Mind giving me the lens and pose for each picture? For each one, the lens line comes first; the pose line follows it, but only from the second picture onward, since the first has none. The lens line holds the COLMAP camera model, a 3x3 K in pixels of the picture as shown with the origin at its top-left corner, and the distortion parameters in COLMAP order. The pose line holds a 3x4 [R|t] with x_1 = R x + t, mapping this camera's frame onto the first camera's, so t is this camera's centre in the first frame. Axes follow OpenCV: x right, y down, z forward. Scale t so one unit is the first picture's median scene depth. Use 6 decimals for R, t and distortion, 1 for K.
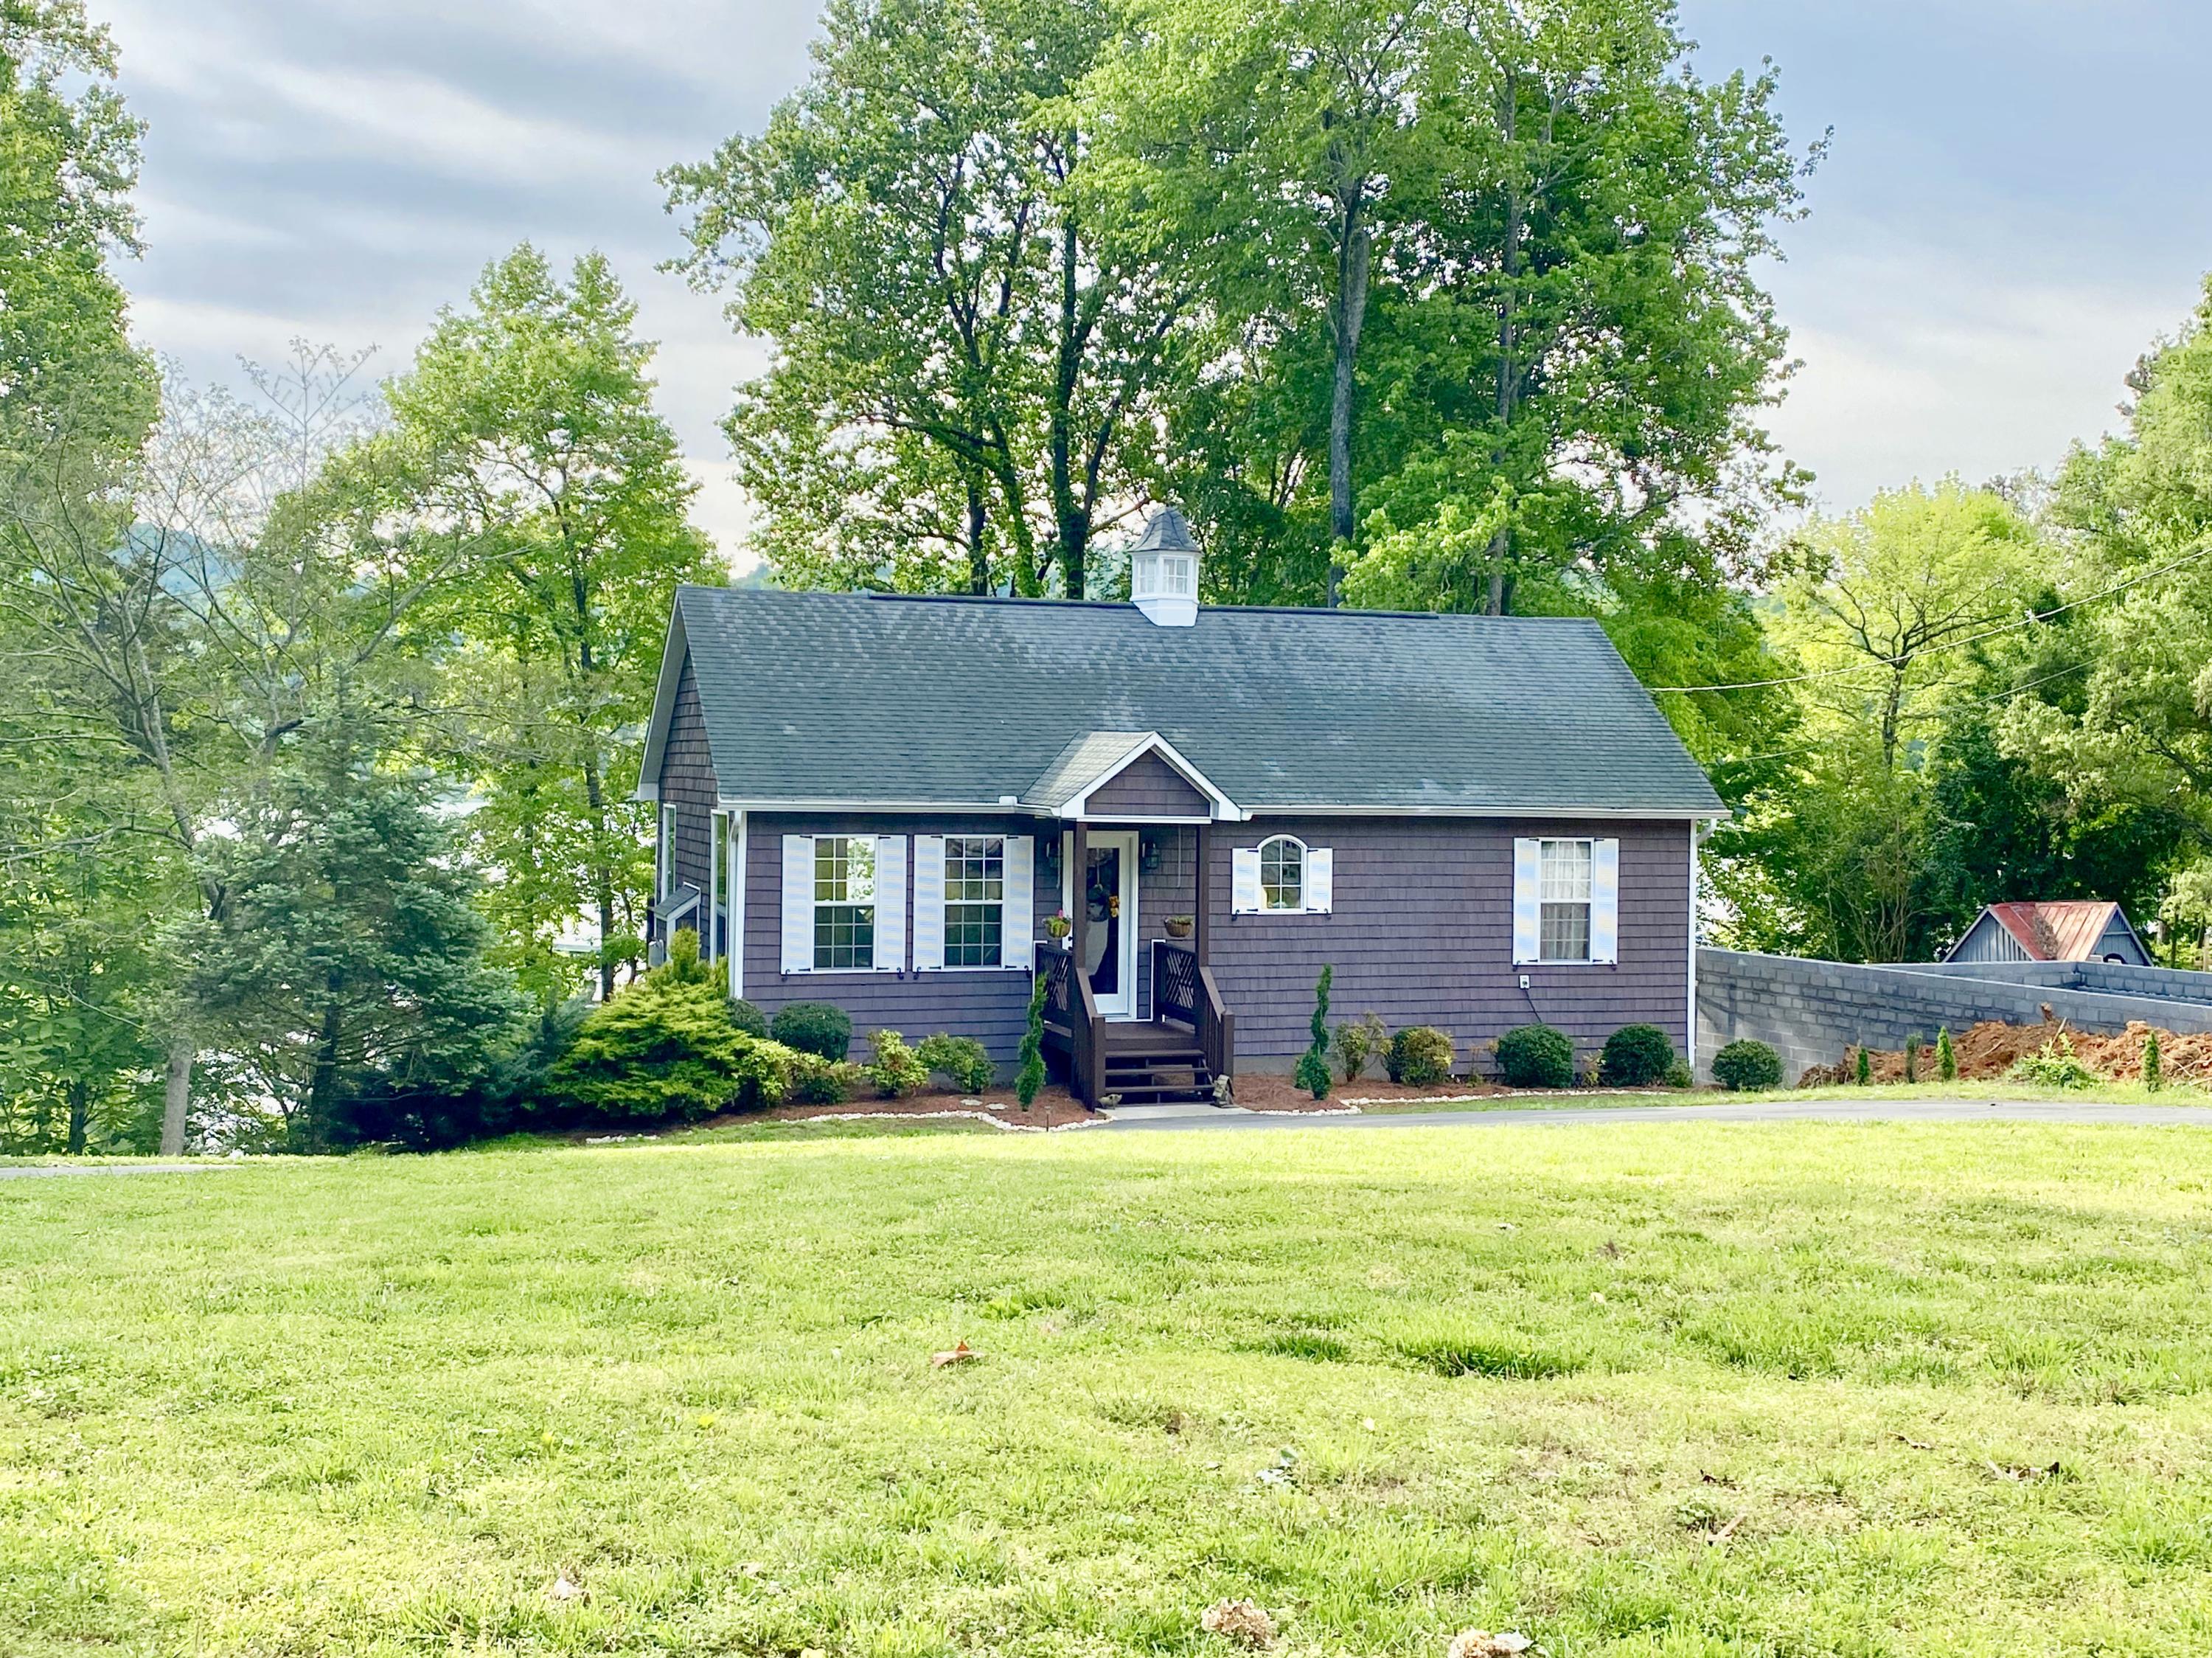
lens RADIAL K [[2573.5, 0, 1106.0], [0, 2573.5, 829.0], [0, 0, 1]] dist [0.178937, 0.010378]
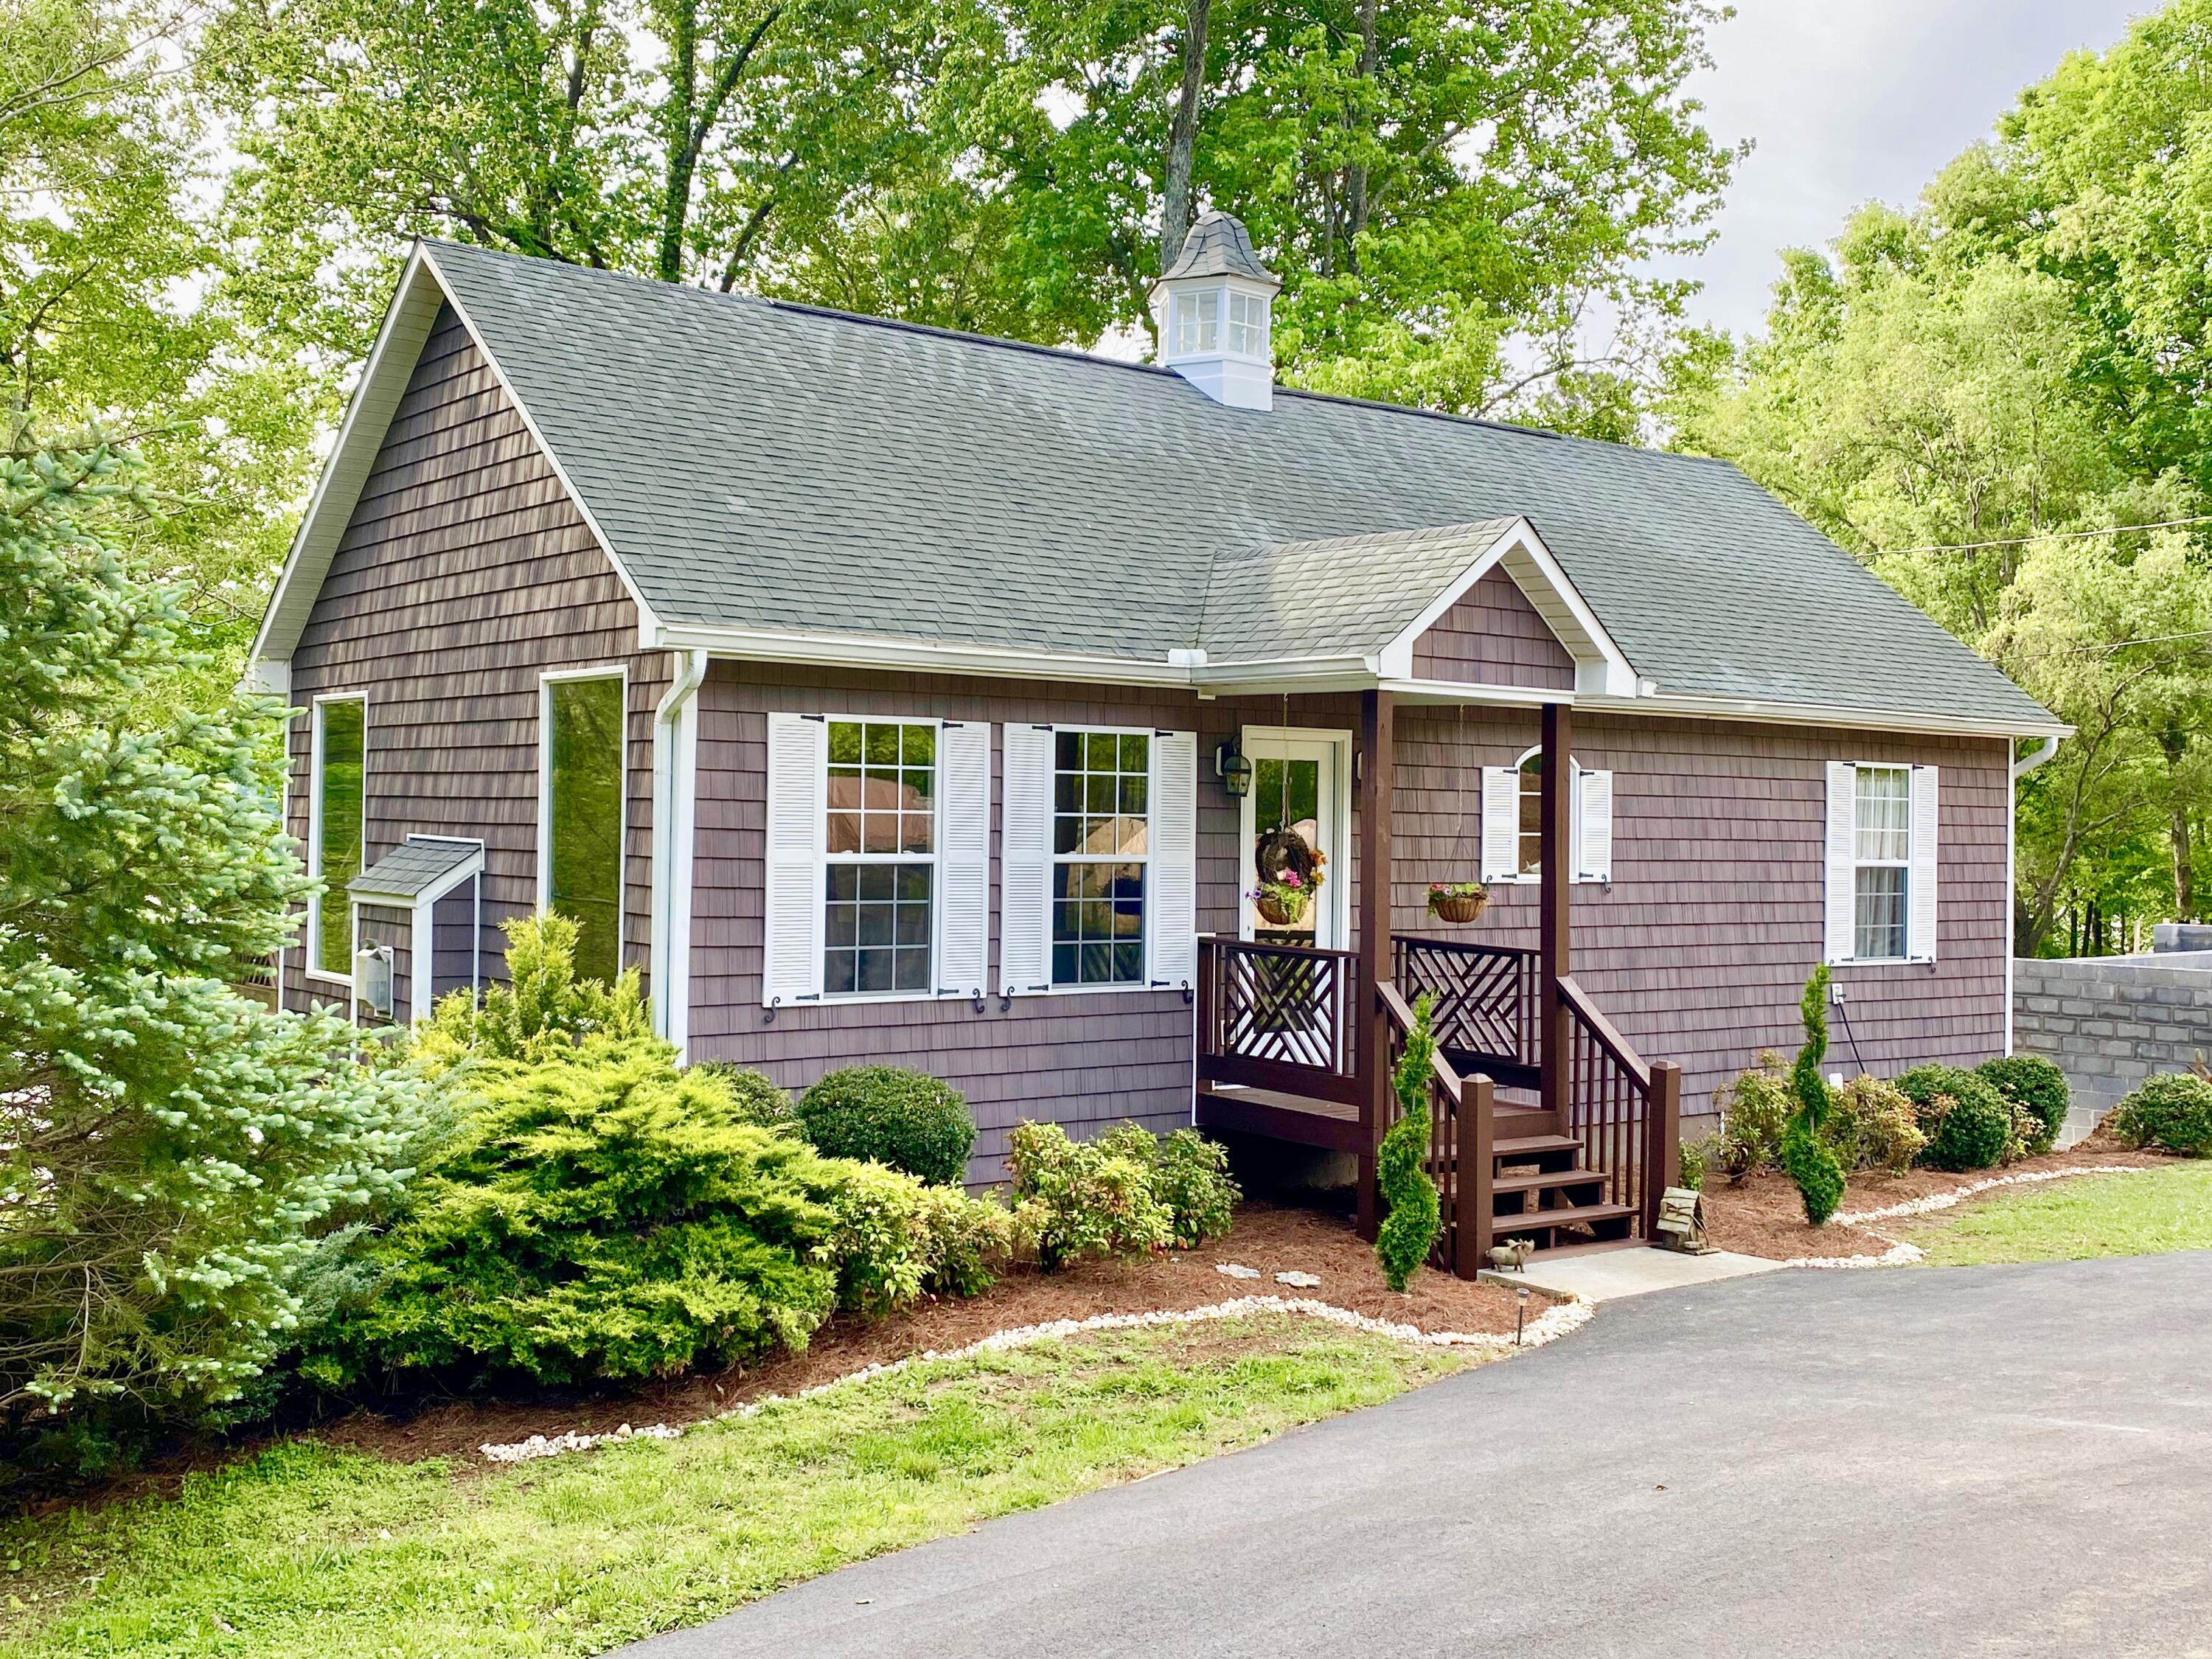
lens RADIAL K [[2308.5, 0, 1106.0], [0, 2308.5, 829.5], [0, 0, 1]] dist [0.109451, -0.008925]
pose [[0.947306, 0.002825, 0.320316, -0.196741], [0.001077, 0.999927, -0.012005, 0.028172], [-0.320327, 0.011717, 0.947235, 0.563689]]
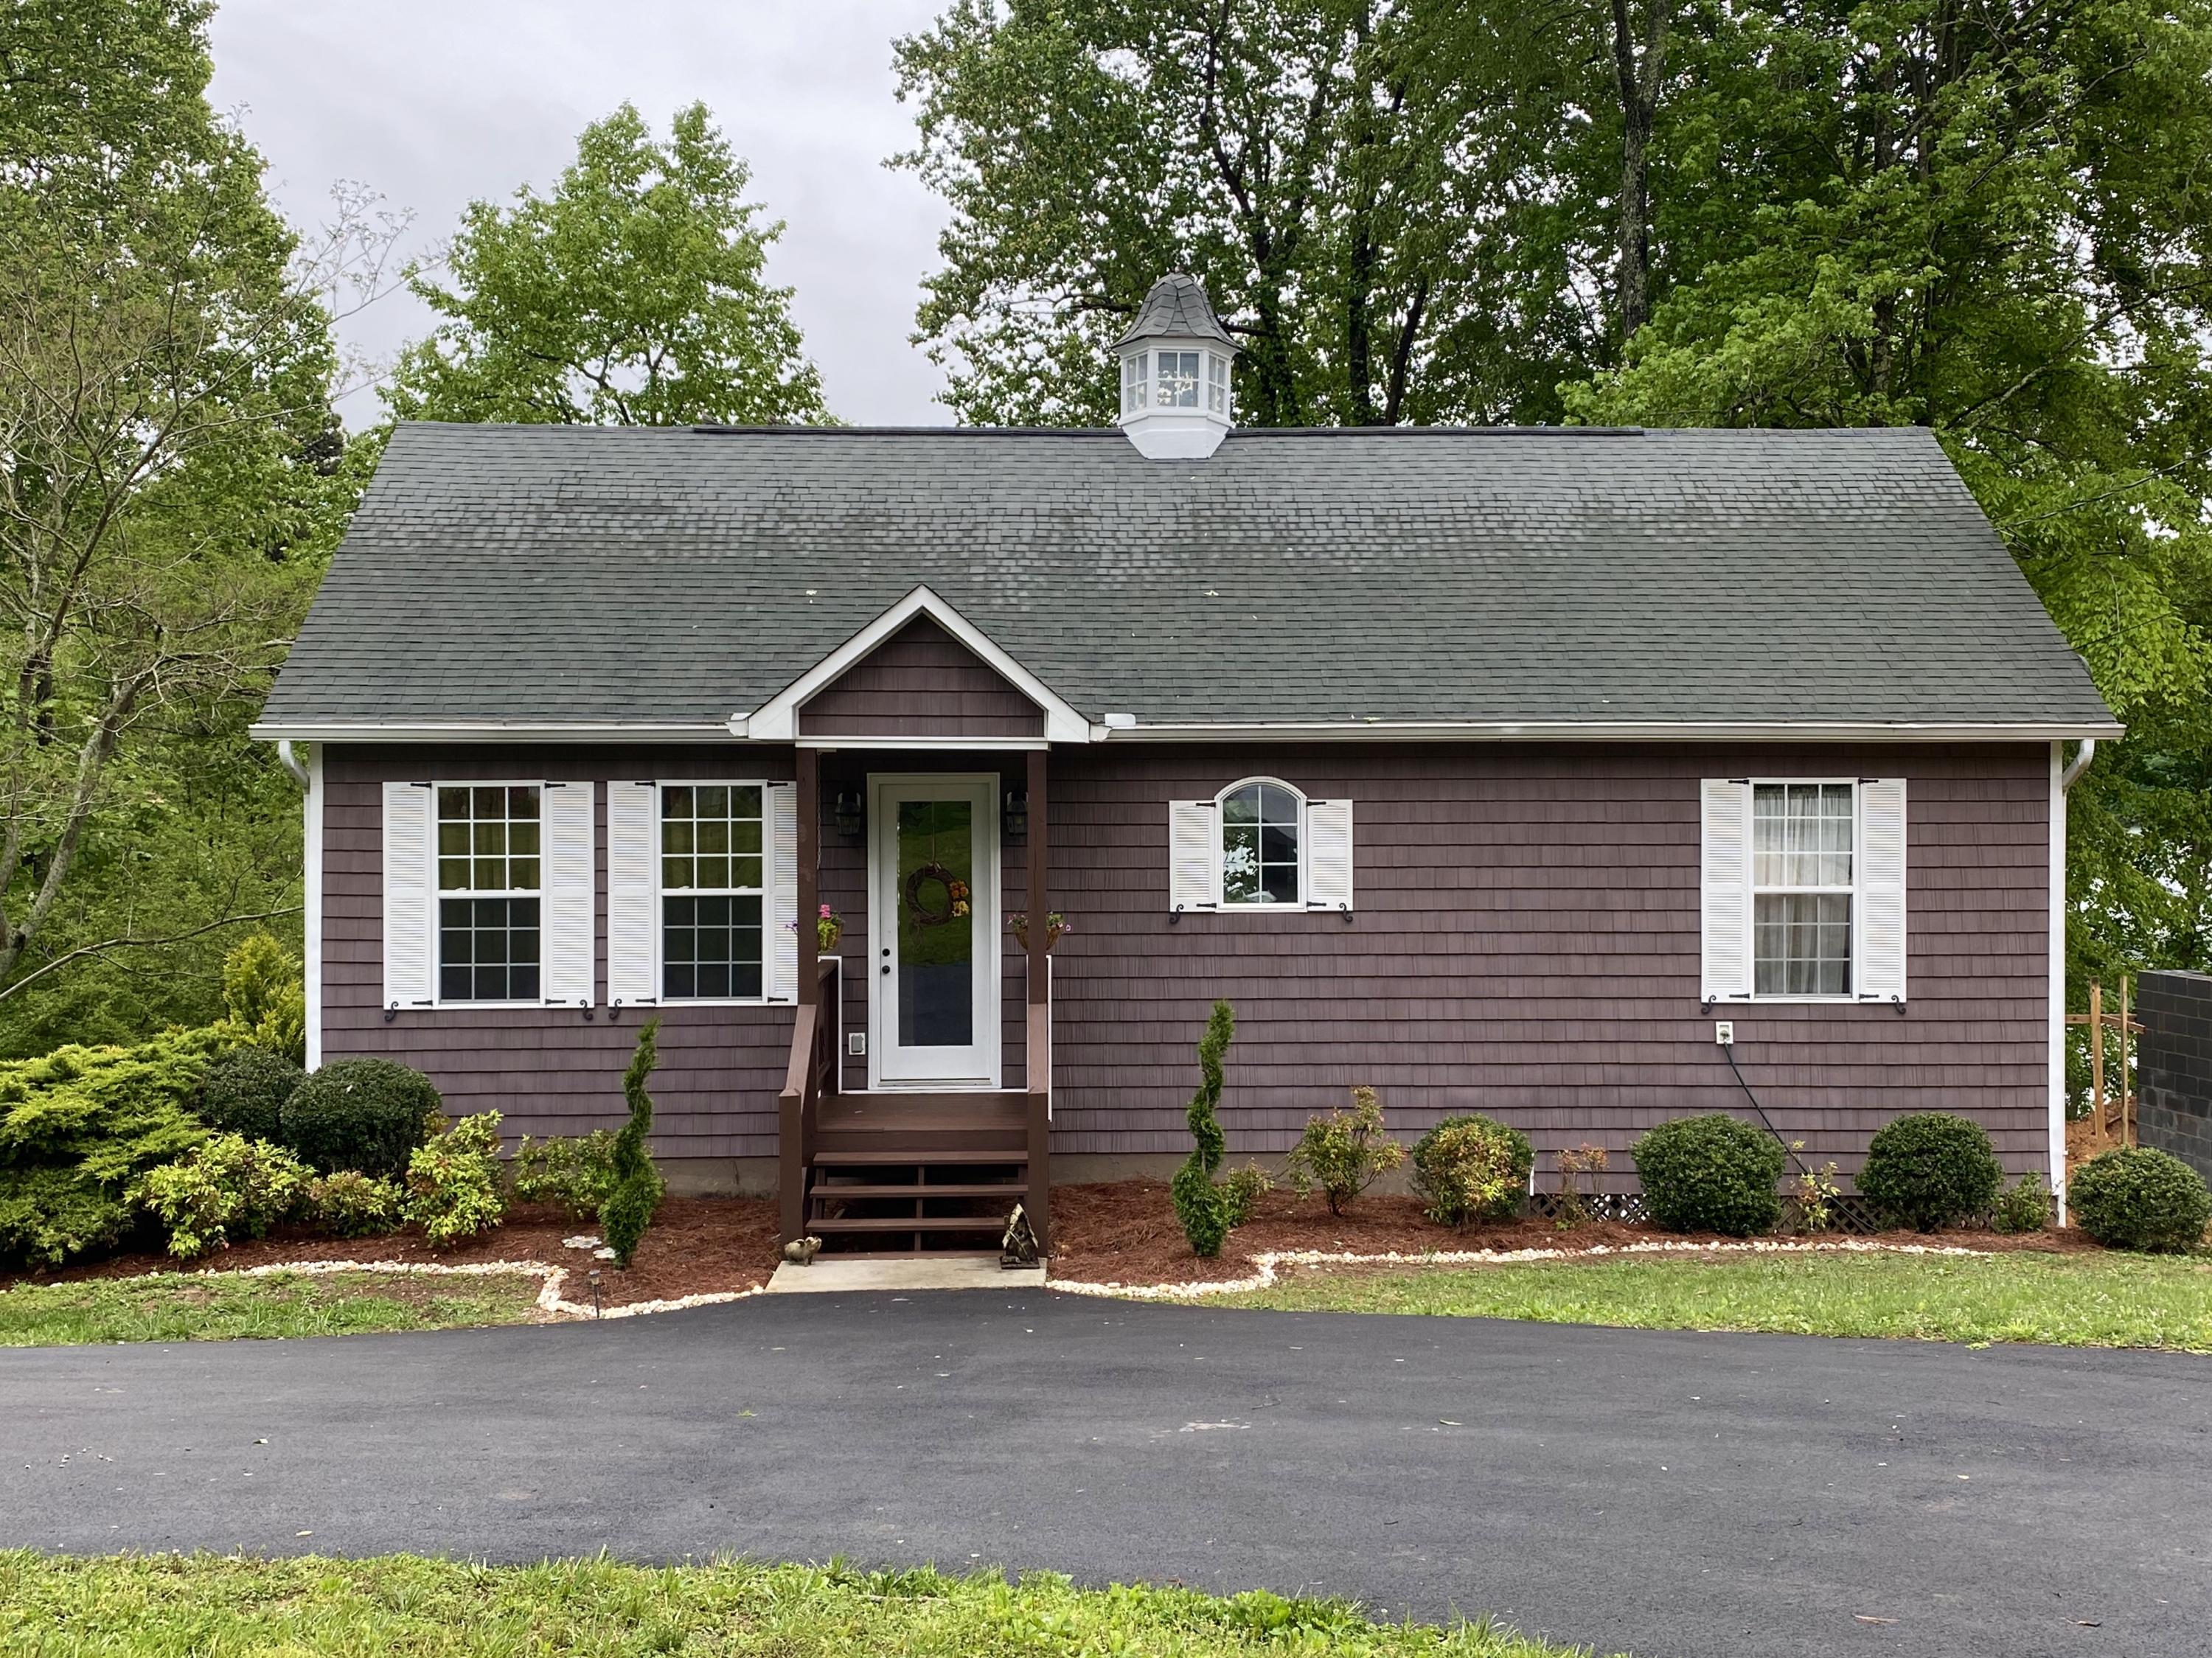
lens RADIAL K [[2251.0, 0, 1106.0], [0, 2251.0, 829.0], [0, 0, 1]] dist [0.057965, -0.020561]
pose [[0.956455, -0.009913, -0.291711, 0.189922], [0.007616, 0.999930, -0.009007, 0.019084], [0.291780, 0.006393, 0.956464, 0.521762]]
